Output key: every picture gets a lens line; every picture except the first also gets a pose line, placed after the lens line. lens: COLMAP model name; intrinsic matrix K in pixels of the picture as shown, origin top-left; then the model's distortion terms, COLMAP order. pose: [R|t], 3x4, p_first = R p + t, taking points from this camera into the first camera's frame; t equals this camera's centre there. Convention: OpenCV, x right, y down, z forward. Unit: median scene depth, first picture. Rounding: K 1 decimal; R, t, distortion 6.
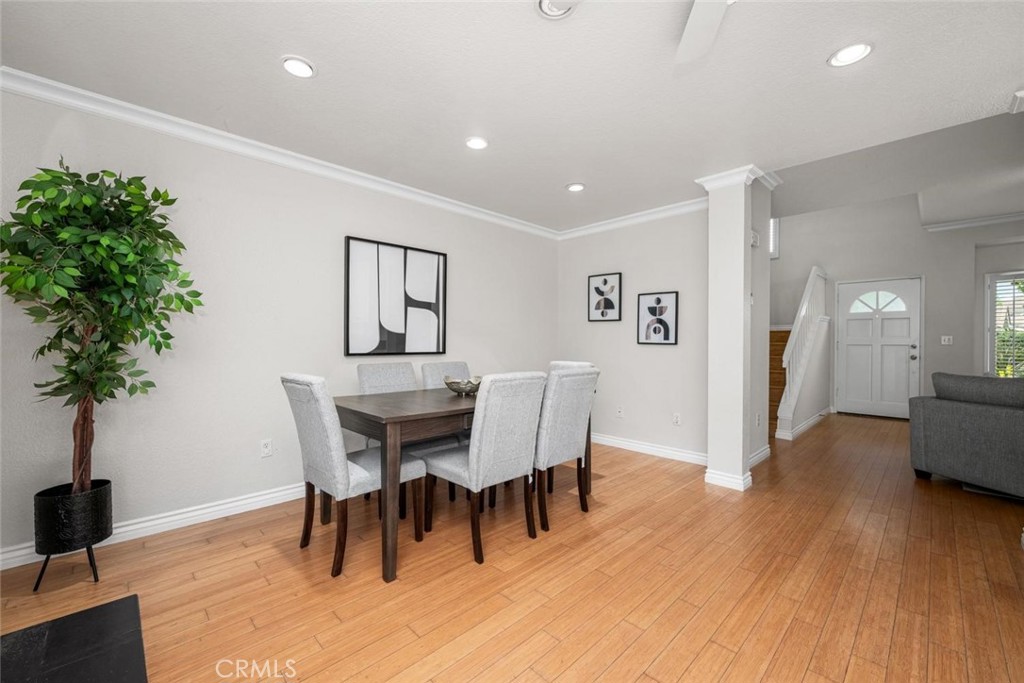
lens RADIAL K [[413.9, 0, 509.6], [0, 413.9, 342.7], [0, 0, 1]] dist [-0.001062, 0.000881]
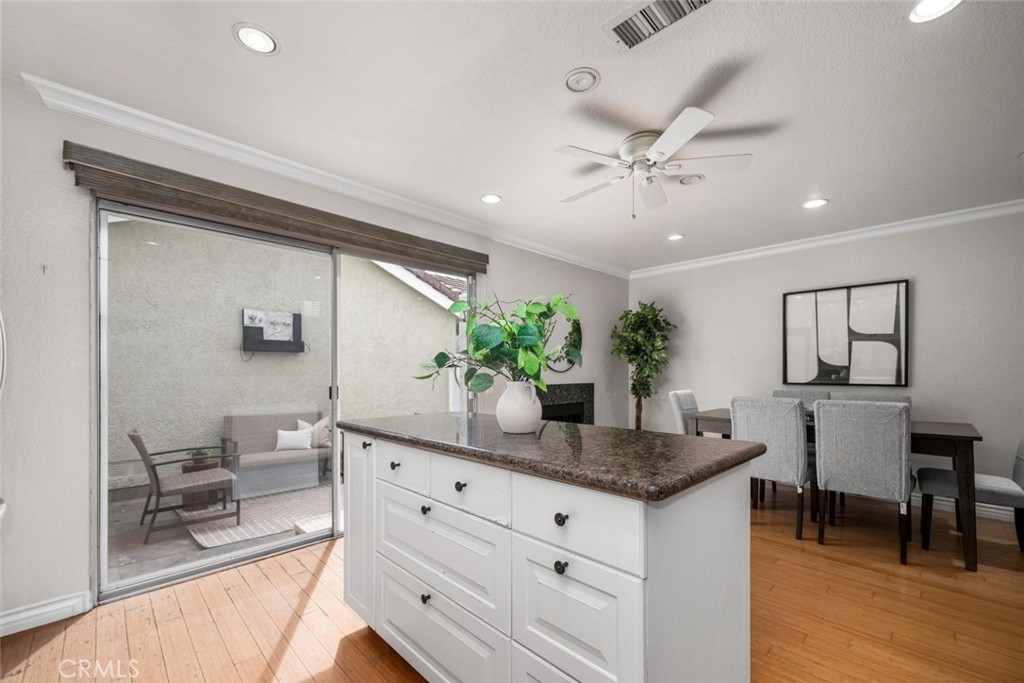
lens RADIAL K [[413.9, 0, 516.0], [0, 413.9, 372.1], [0, 0, 1]] dist [-0.001062, 0.000881]
pose [[0.008878, 0.003229, -0.999955, 0.759350], [-0.006466, 0.999974, 0.003172, -0.003346], [0.999940, 0.006437, 0.008899, 0.106177]]
